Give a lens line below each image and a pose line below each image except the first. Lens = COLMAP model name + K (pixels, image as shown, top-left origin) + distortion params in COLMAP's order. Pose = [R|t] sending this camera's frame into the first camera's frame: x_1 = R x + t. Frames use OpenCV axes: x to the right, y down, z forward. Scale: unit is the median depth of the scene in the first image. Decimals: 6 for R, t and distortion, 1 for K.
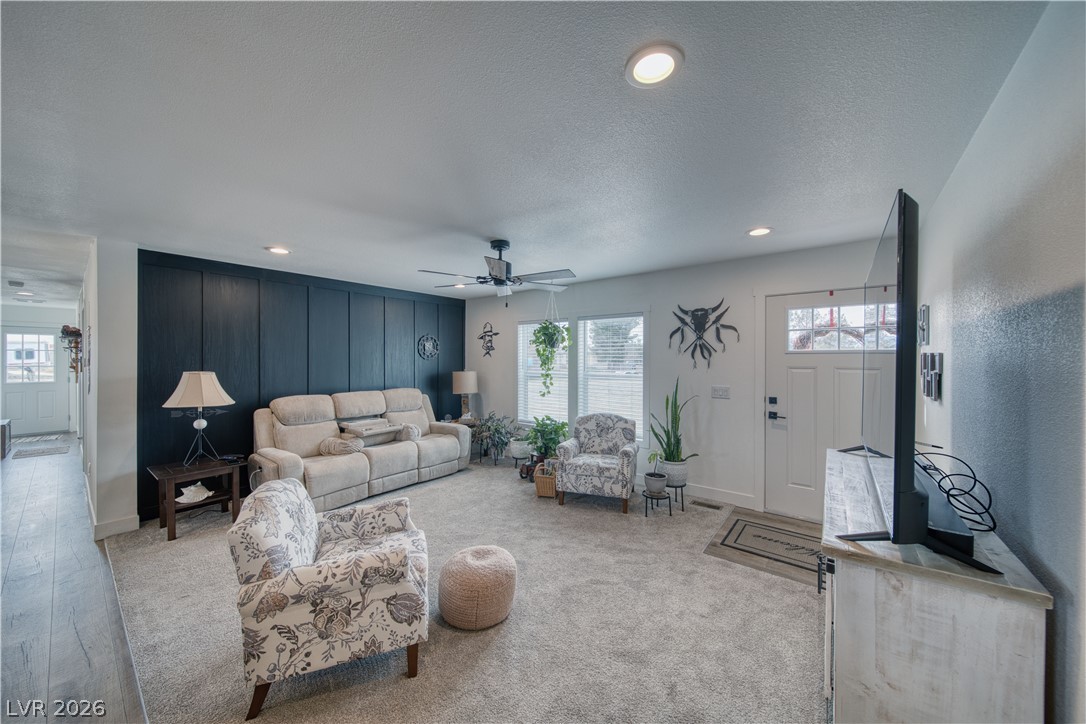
lens RADIAL K [[378.3, 0, 545.0], [0, 378.3, 360.8], [0, 0, 1]] dist [-0.000443, -0.000389]
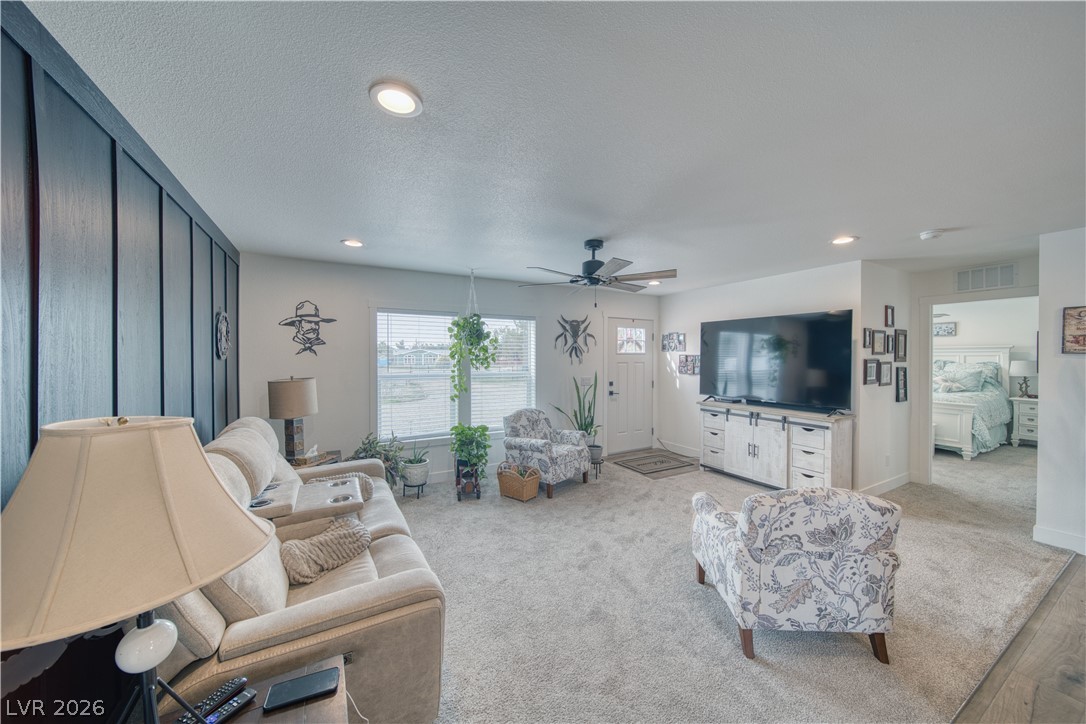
lens RADIAL K [[378.3, 0, 545.0], [0, 378.3, 360.8], [0, 0, 1]] dist [-0.000443, -0.000389]
pose [[0.383718, -0.008788, 0.923408, -0.882908], [0.006720, 0.999955, 0.006724, -0.003528], [-0.923426, 0.003625, 0.383760, 0.589778]]
